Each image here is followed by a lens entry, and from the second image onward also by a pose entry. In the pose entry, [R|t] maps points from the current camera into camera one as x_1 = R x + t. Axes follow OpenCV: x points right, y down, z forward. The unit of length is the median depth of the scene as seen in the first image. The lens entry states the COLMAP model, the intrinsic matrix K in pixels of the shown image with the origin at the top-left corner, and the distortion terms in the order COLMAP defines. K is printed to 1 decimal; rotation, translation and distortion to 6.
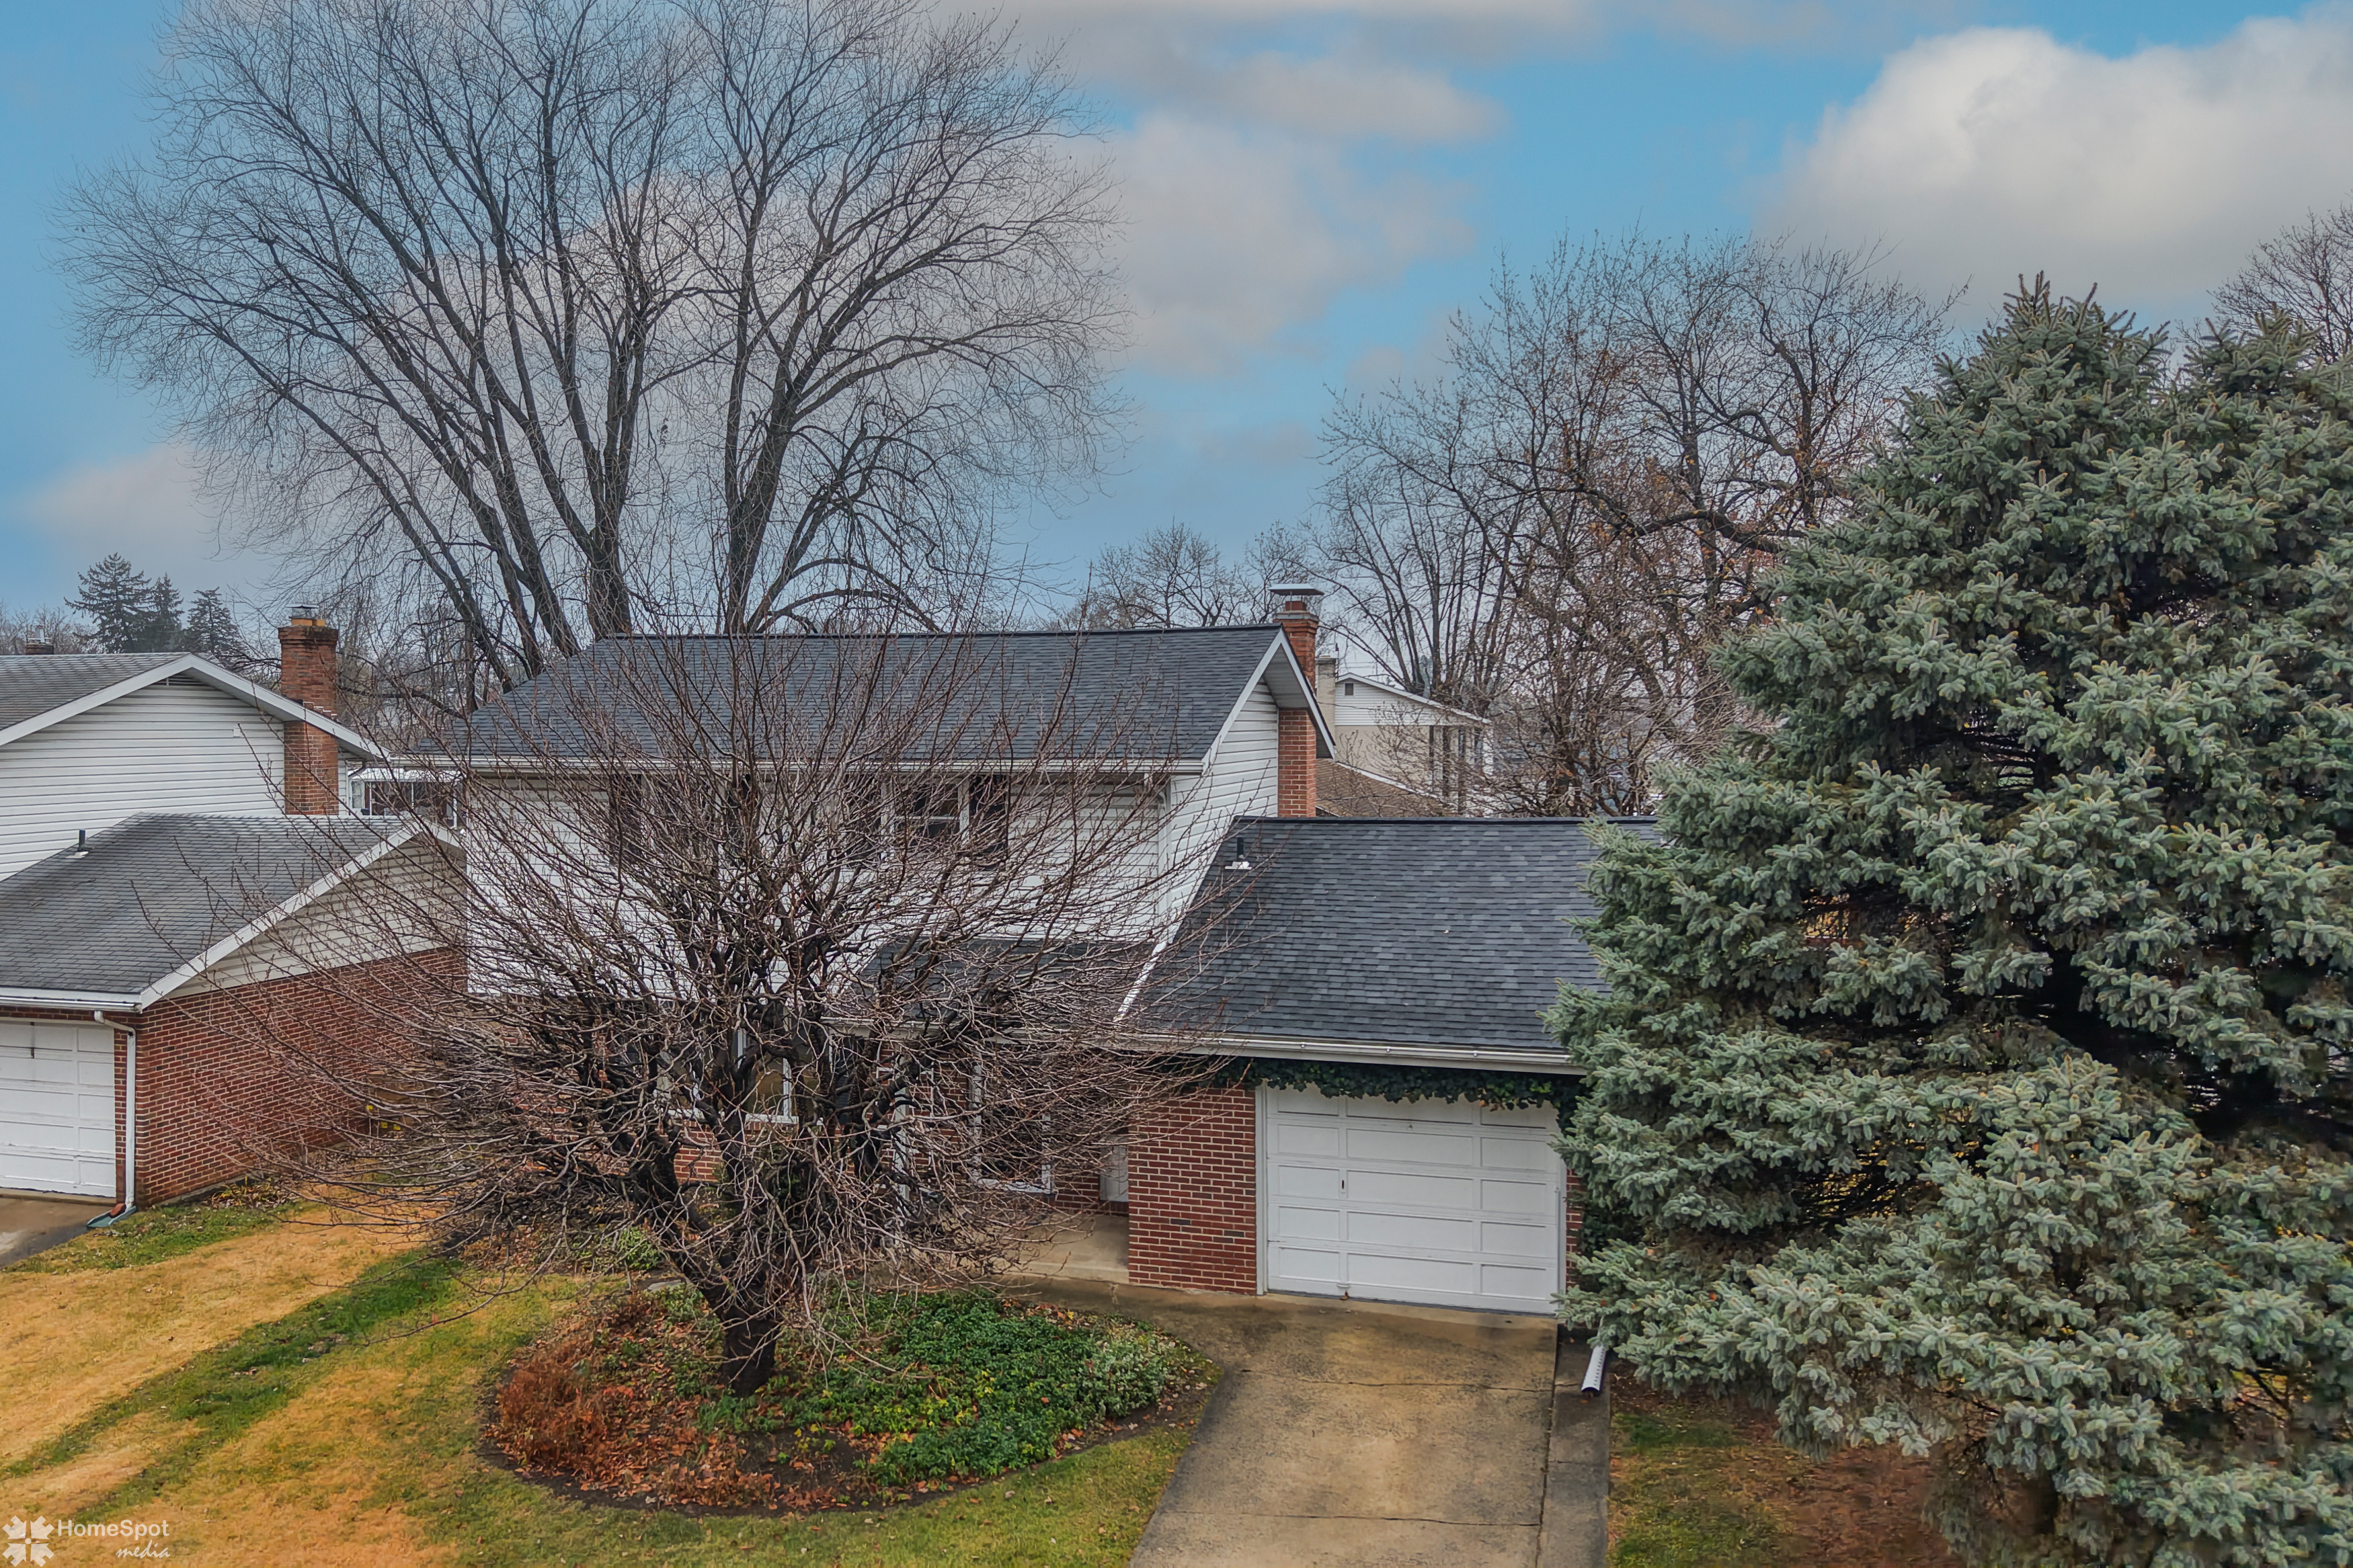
lens RADIAL K [[1864.1, 0, 1021.2], [0, 1864.1, 794.6], [0, 0, 1]] dist [0.020603, -0.017796]
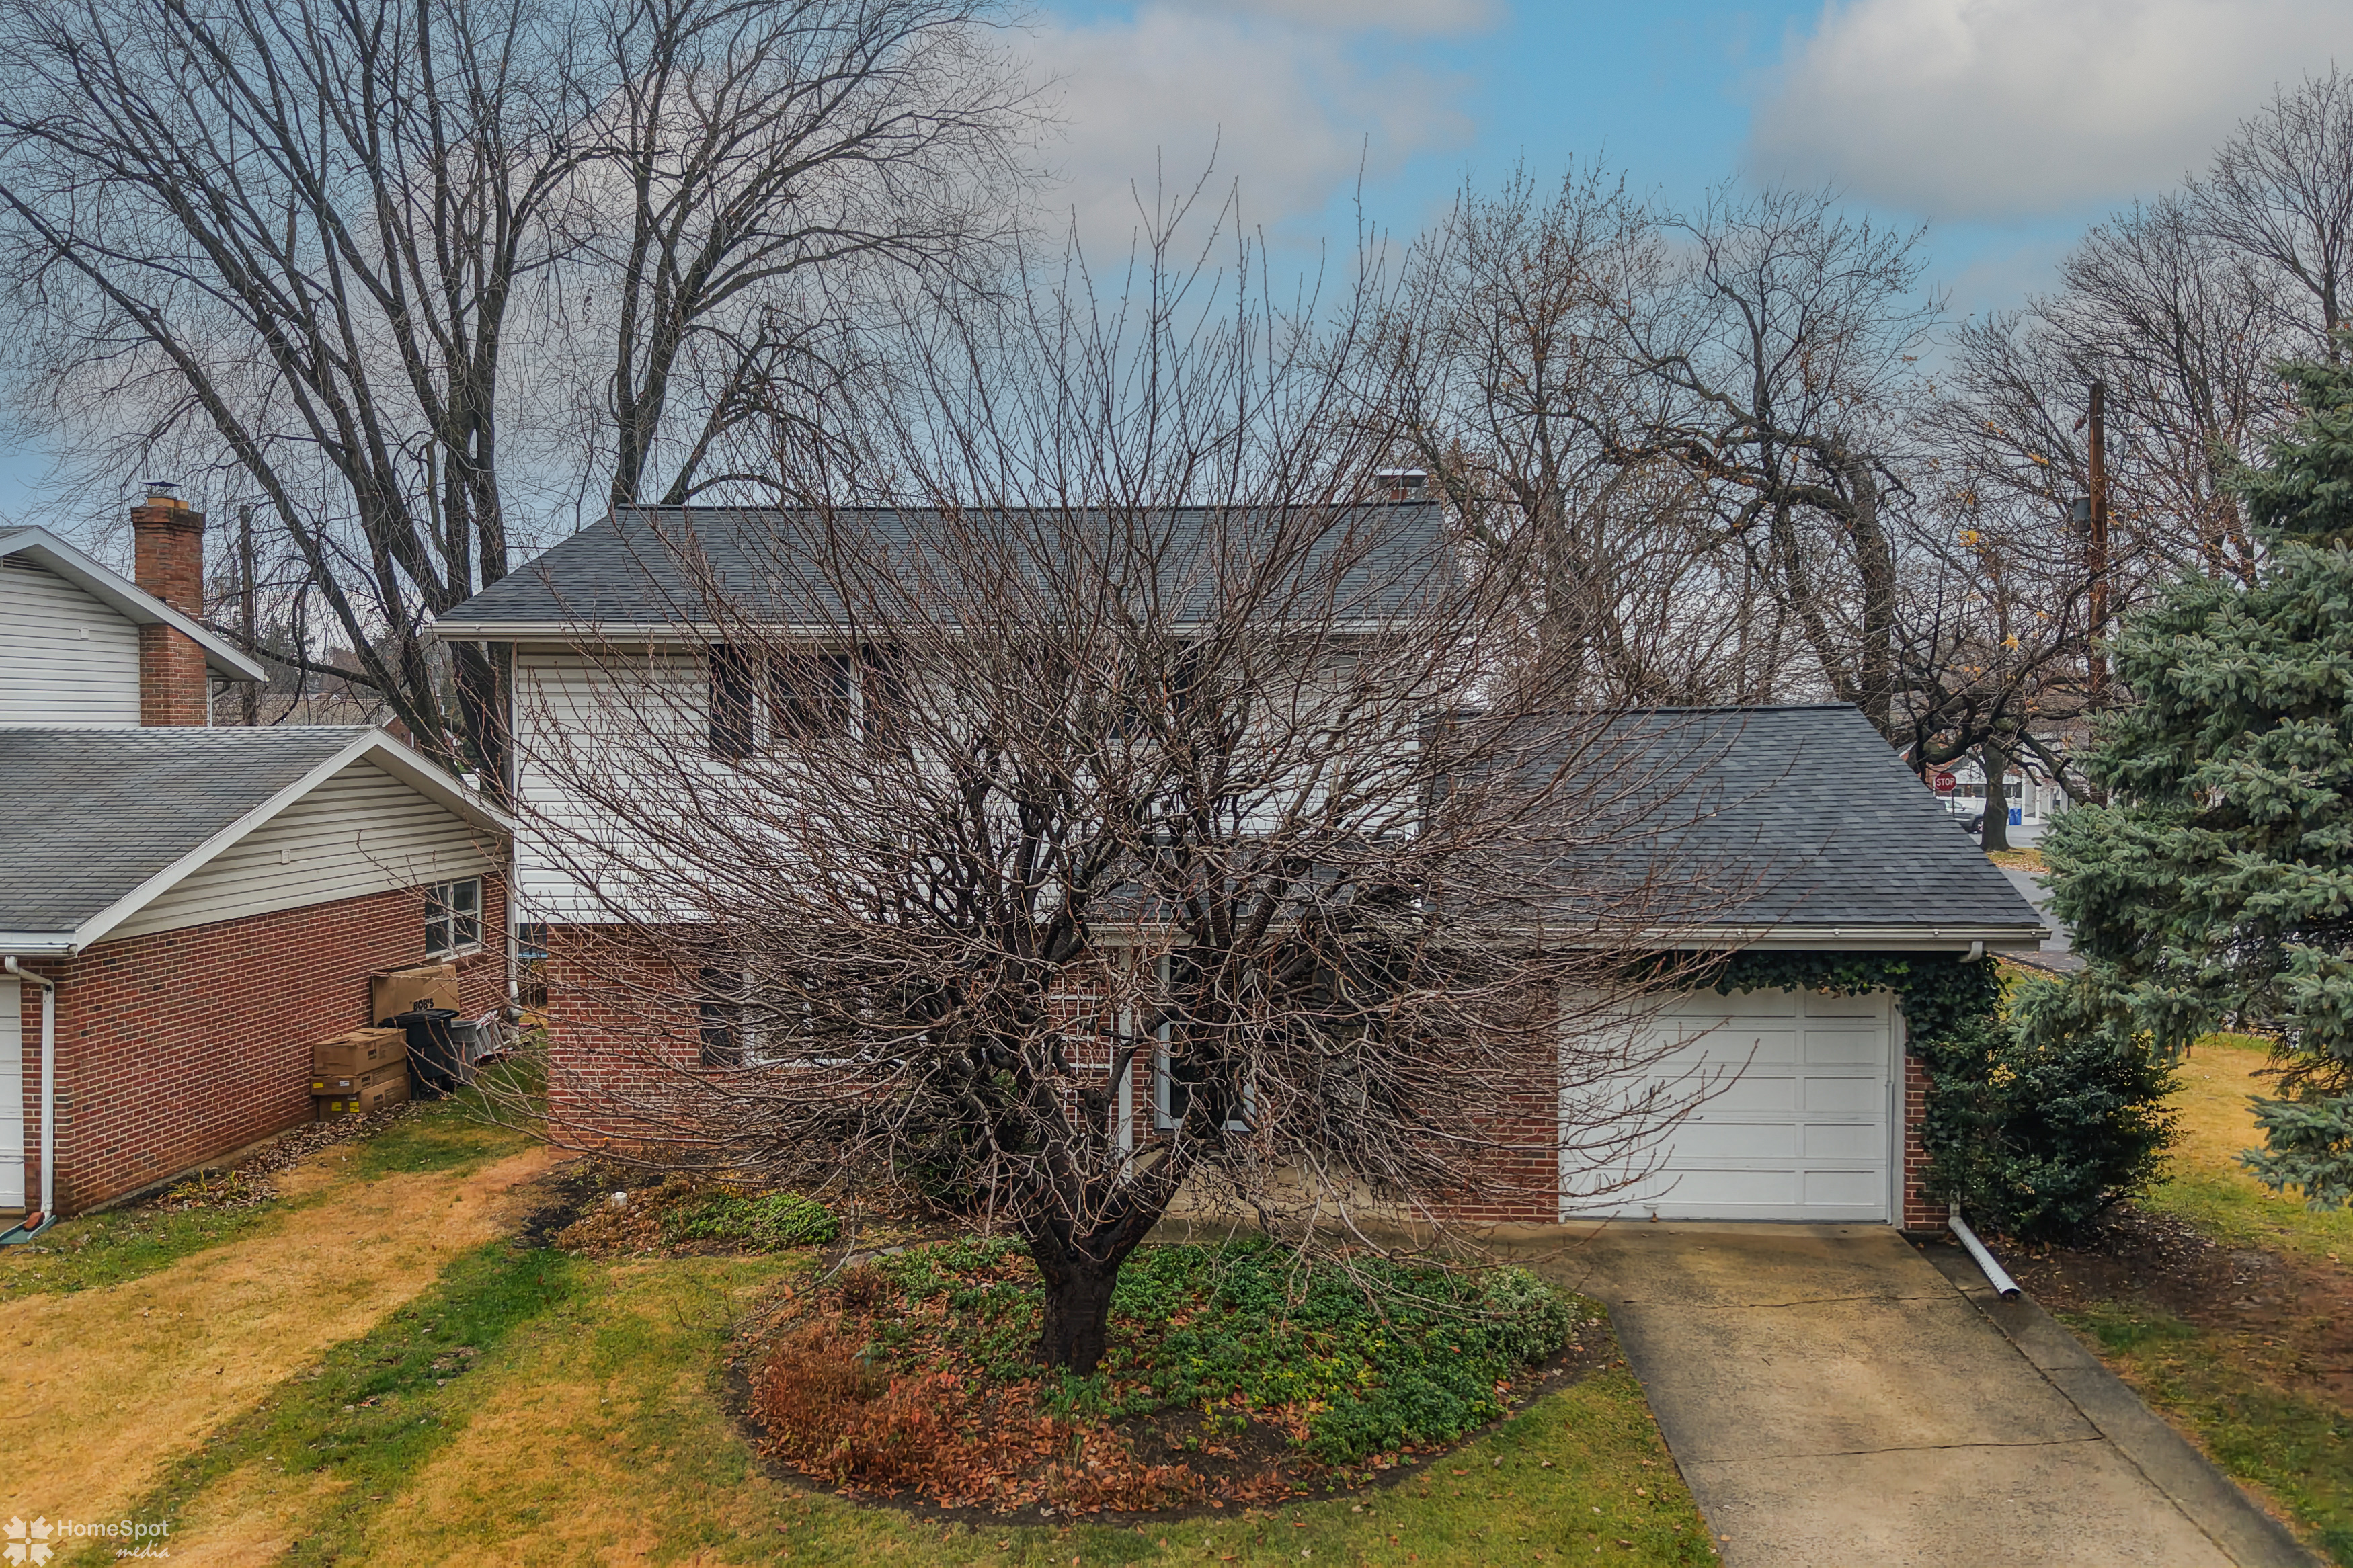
lens RADIAL K [[1864.1, 0, 1174.5], [0, 1864.1, 795.7], [0, 0, 1]] dist [0.020603, -0.017796]
pose [[0.972255, -0.009055, 0.233747, -0.261513], [0.009108, 0.999958, 0.000856, 0.066808], [-0.233745, 0.001297, 0.972297, 0.194131]]
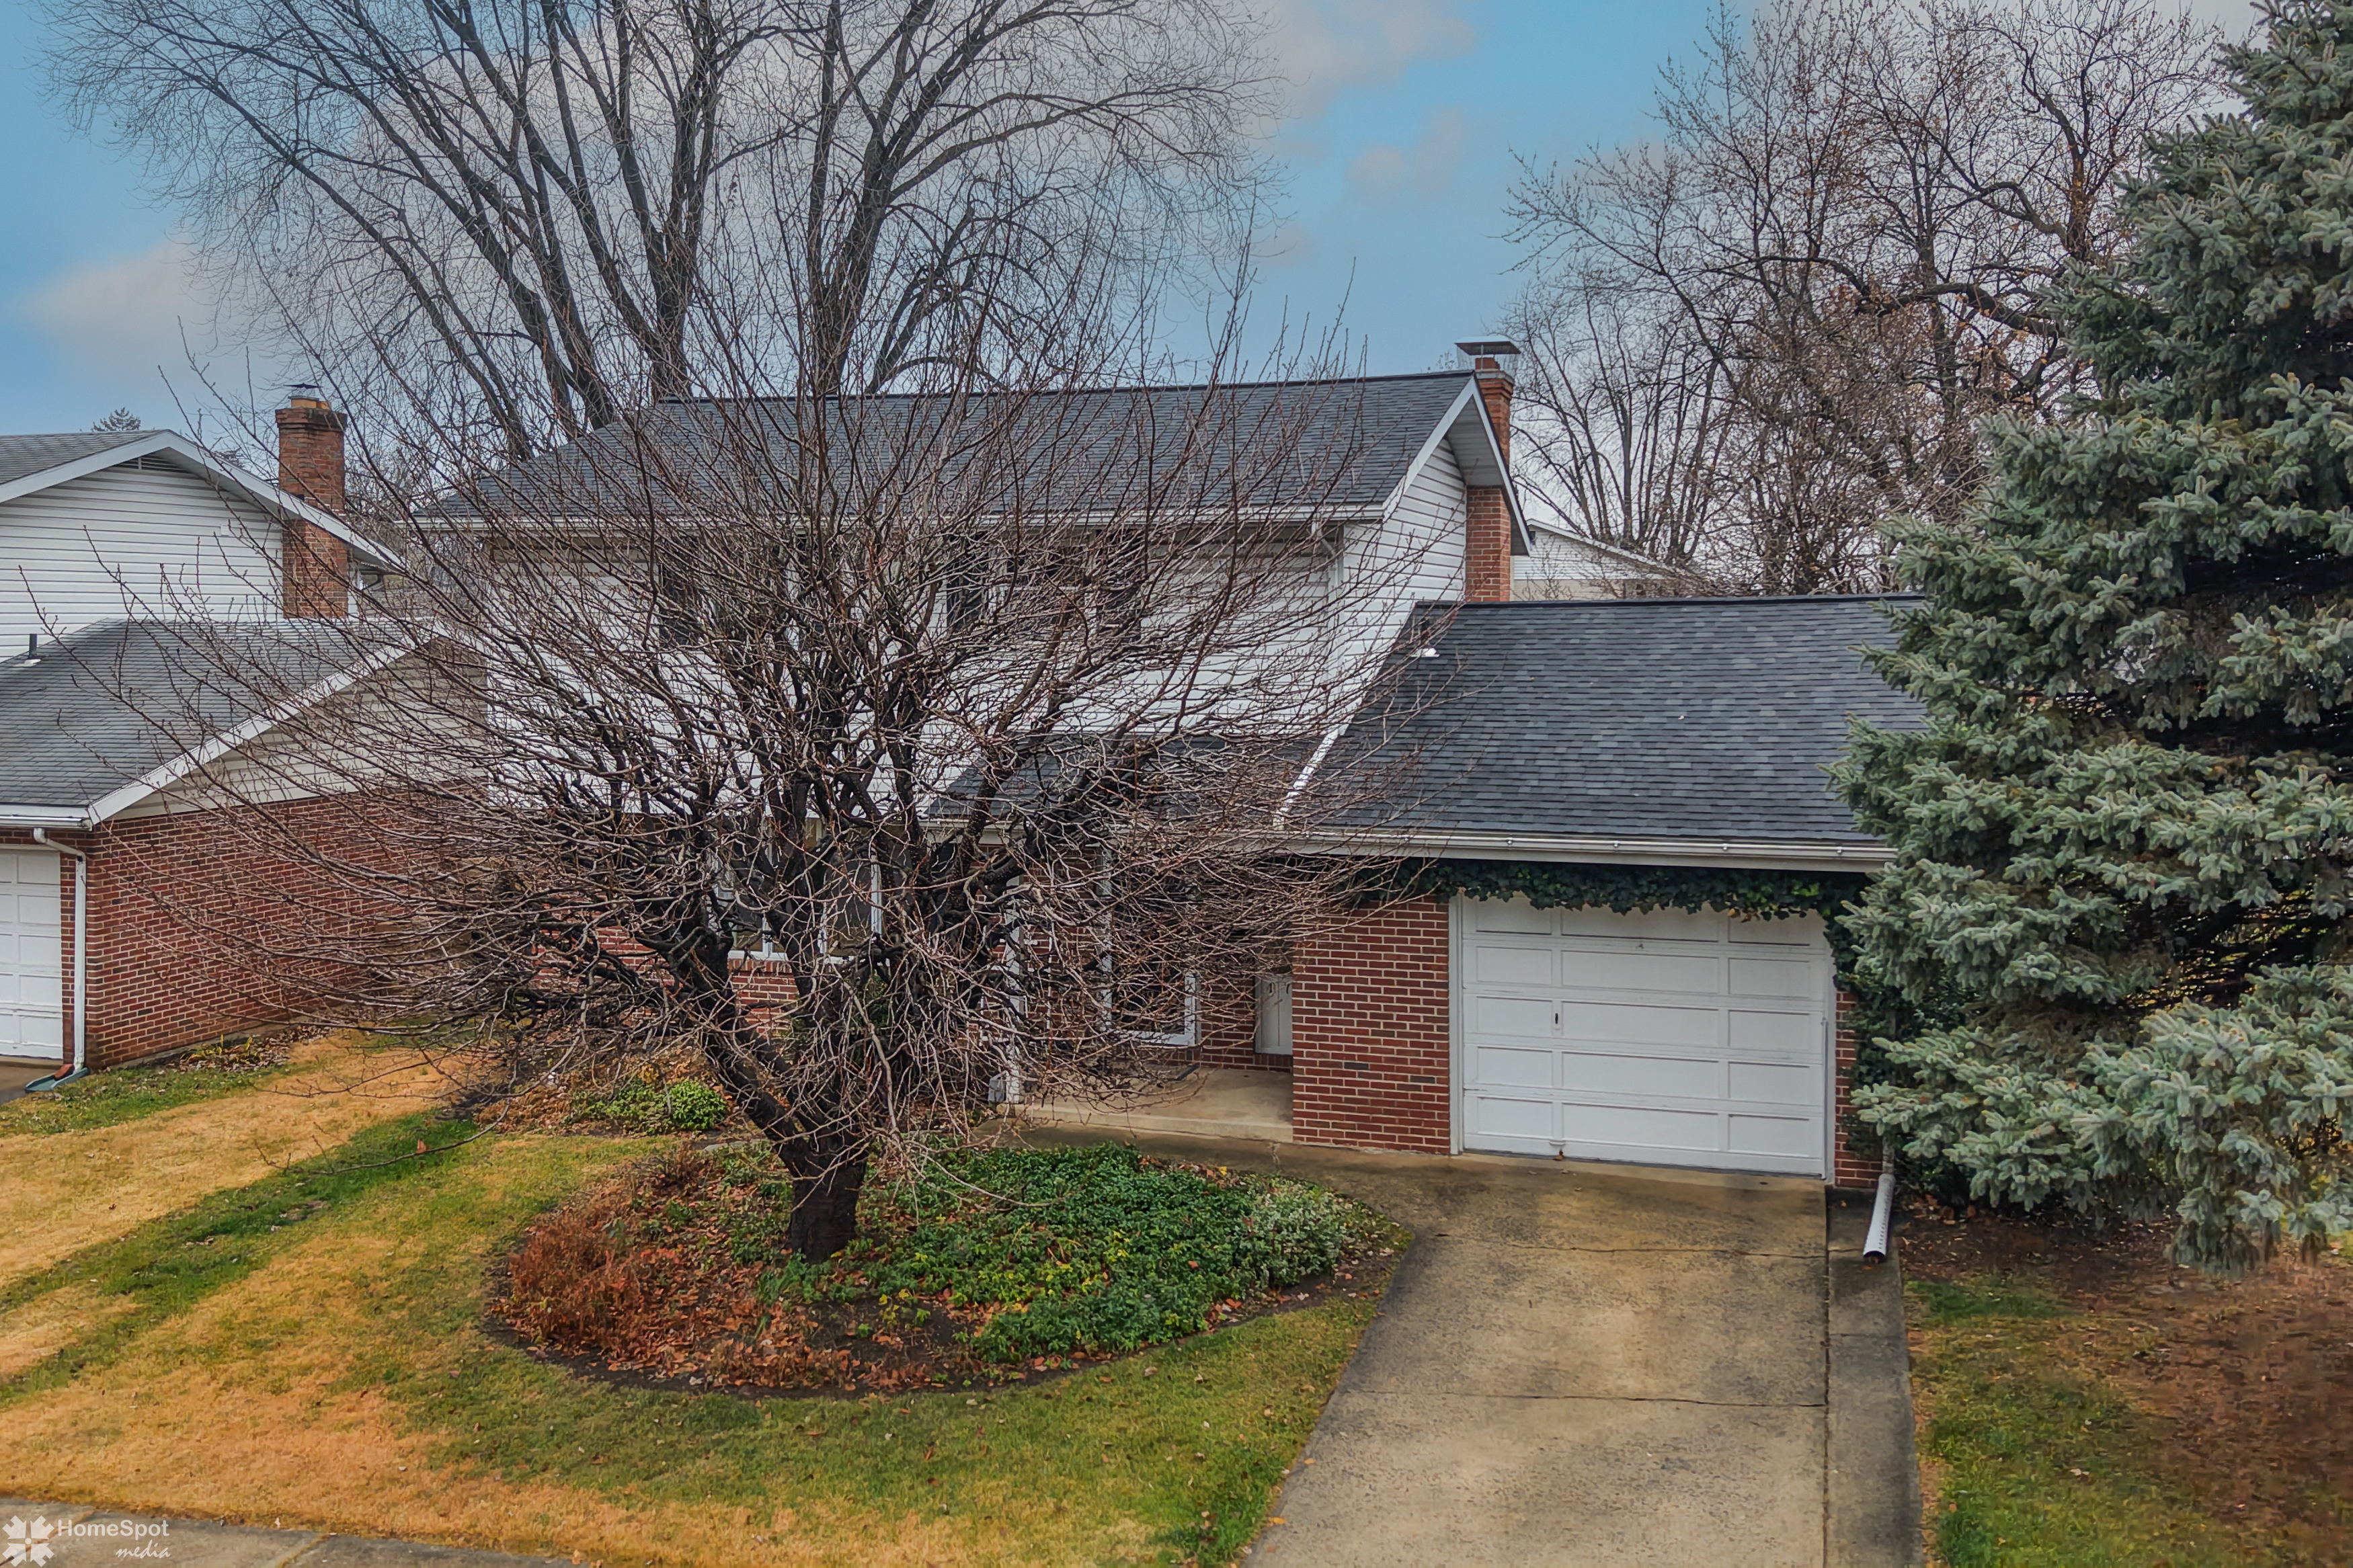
lens RADIAL K [[2094.4, 0, 1152.3], [0, 2094.4, 701.3], [0, 0, 1]] dist [0.029446, -0.030437]
pose [[1.000000, 0.000040, 0.000728, -0.004716], [-0.000042, 0.999998, 0.001849, 0.070952], [-0.000728, -0.001849, 0.999998, 0.089332]]
